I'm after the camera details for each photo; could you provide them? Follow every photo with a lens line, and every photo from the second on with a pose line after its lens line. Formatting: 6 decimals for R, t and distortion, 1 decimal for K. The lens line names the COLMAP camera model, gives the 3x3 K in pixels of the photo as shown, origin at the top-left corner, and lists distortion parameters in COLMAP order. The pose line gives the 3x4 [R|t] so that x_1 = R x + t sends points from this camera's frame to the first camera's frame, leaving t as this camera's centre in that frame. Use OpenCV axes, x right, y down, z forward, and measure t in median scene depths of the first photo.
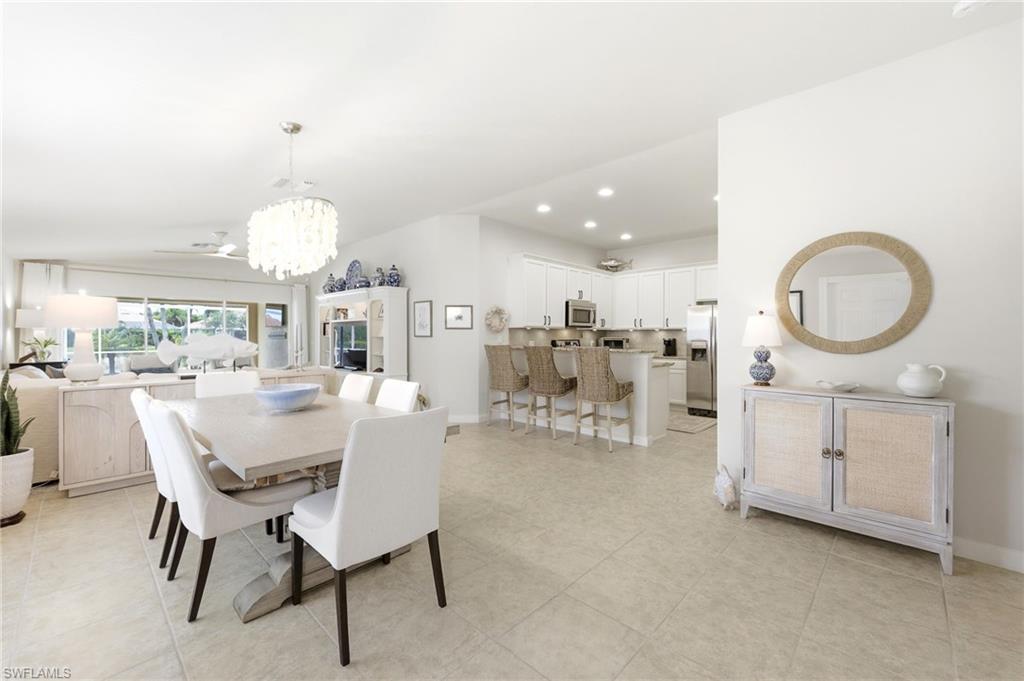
lens RADIAL K [[416.5, 0, 509.1], [0, 416.5, 337.8], [0, 0, 1]] dist [-0.001459, -0.000106]
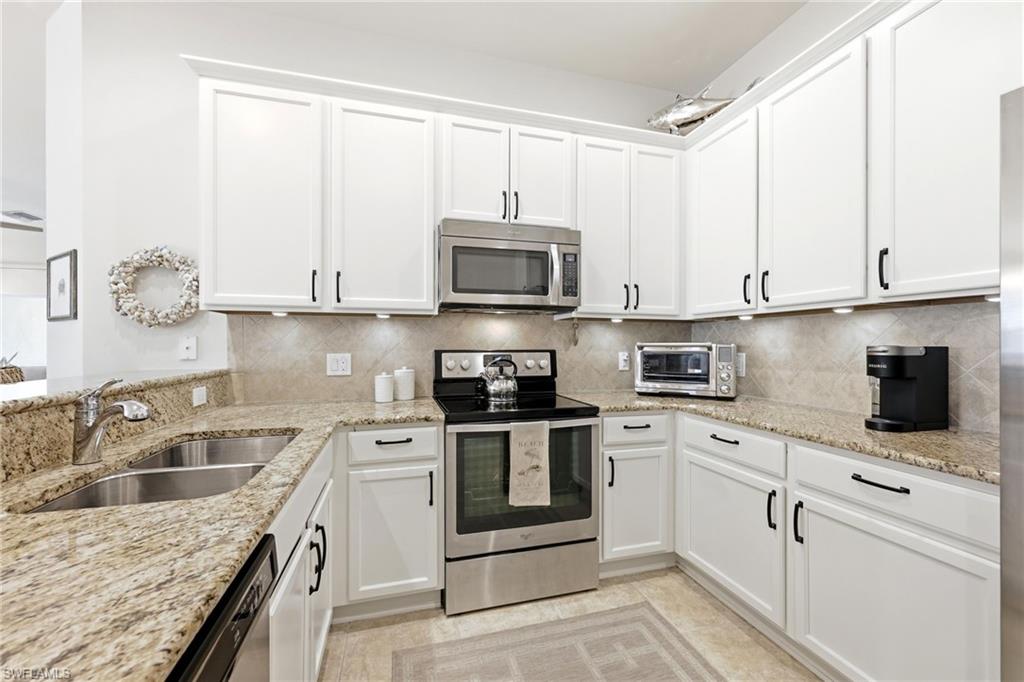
lens RADIAL K [[416.5, 0, 513.9], [0, 416.5, 343.5], [0, 0, 1]] dist [-0.001459, -0.000106]
pose [[0.860234, -0.003410, -0.509888, 0.323638], [-0.002261, 0.999942, -0.010501, 0.003658], [0.509894, 0.010186, 0.860177, 0.716837]]
